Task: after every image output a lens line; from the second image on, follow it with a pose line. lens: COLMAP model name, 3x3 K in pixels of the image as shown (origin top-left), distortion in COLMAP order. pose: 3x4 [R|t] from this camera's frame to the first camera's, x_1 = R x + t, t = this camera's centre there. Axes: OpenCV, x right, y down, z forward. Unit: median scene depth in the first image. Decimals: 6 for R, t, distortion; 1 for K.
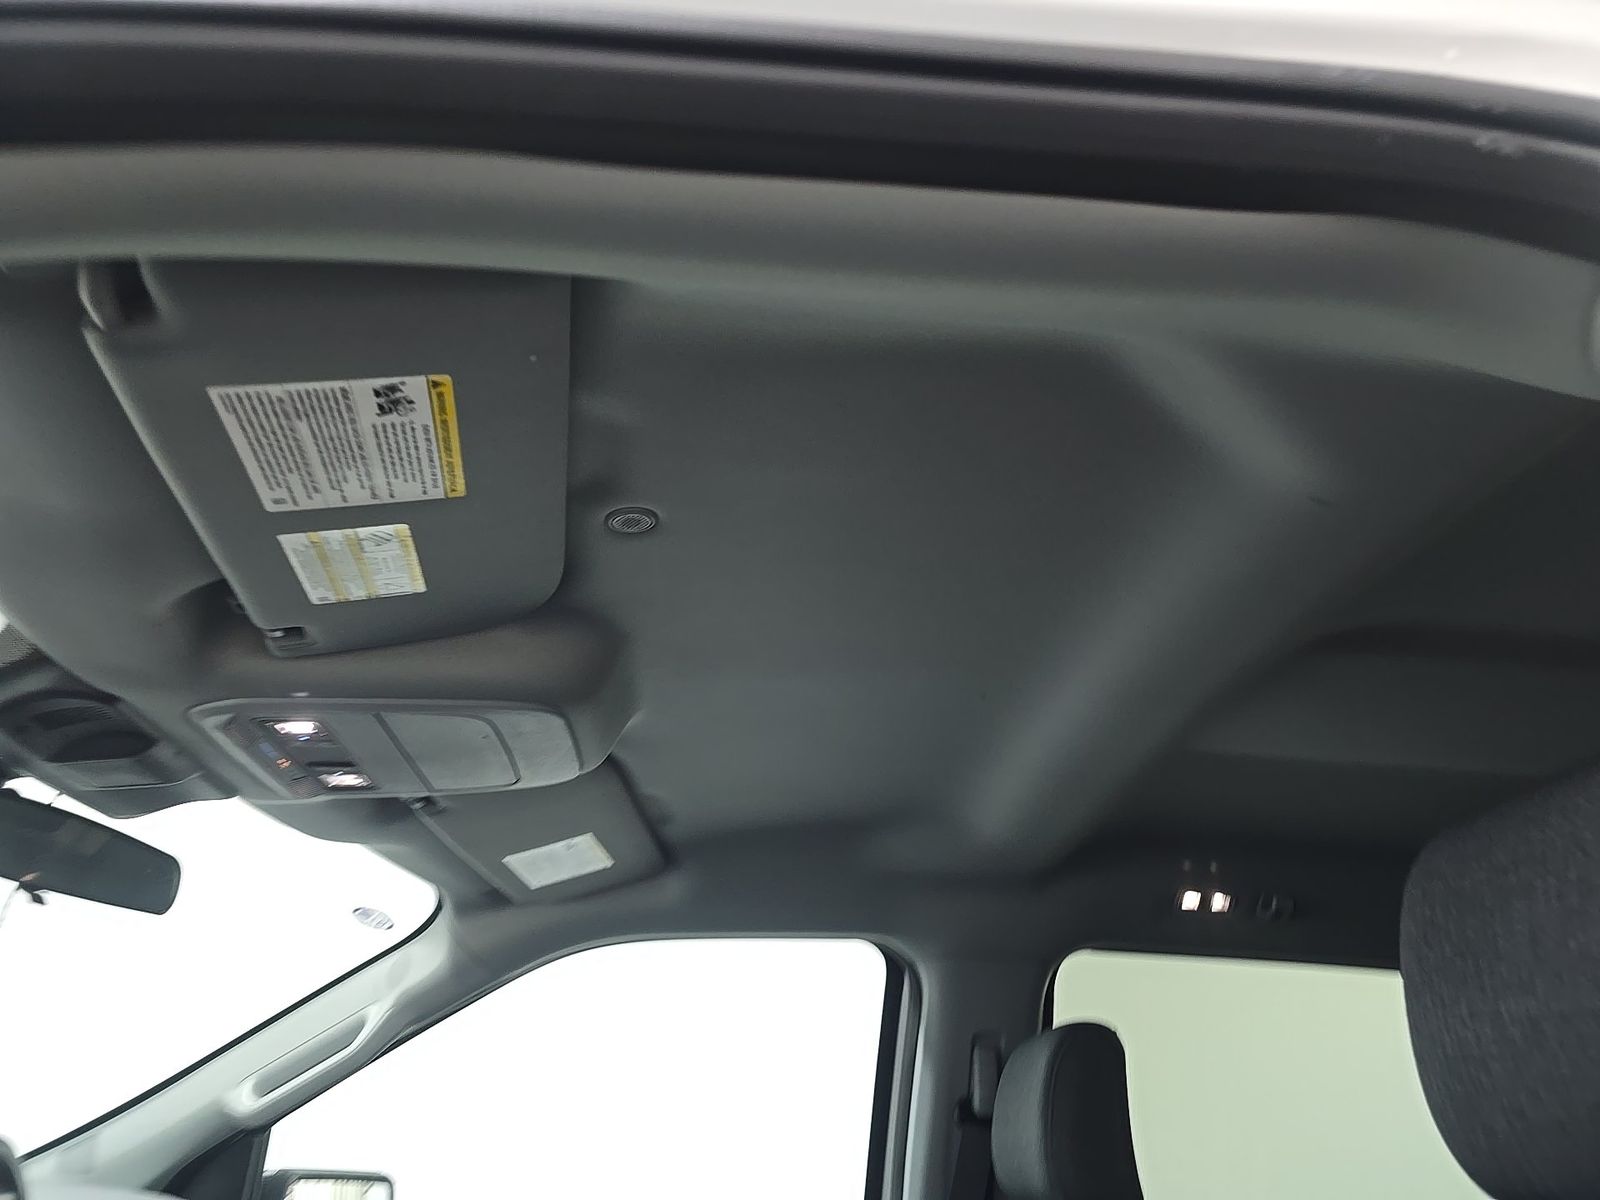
lens RADIAL K [[1082.8, 0, 828.5], [0, 1082.8, 594.2], [0, 0, 1]] dist [0.047332, -0.032630]
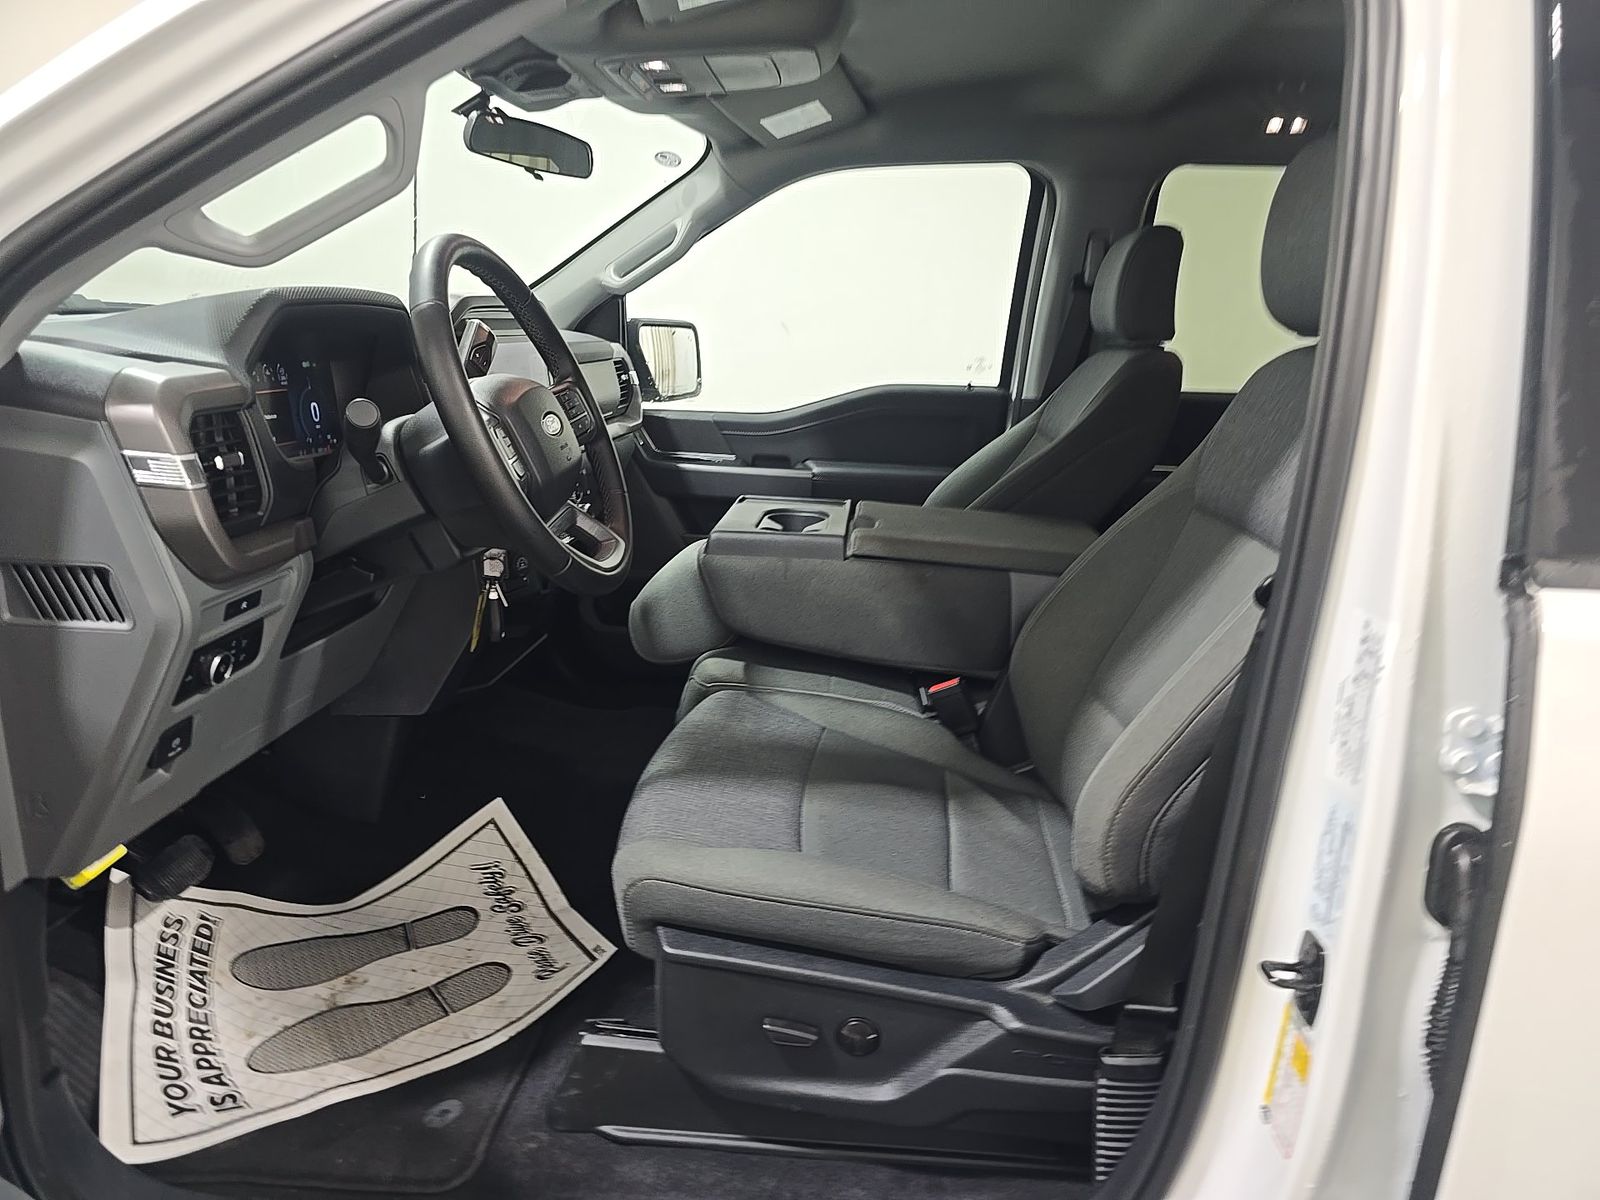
lens RADIAL K [[1082.8, 0, 828.5], [0, 1082.8, 594.2], [0, 0, 1]] dist [0.047332, -0.032630]
pose [[0.989282, 0.032125, -0.142439, 0.014962], [0.070781, 0.747717, 0.660234, -0.219385], [0.127714, -0.663240, 0.737429, -0.432292]]
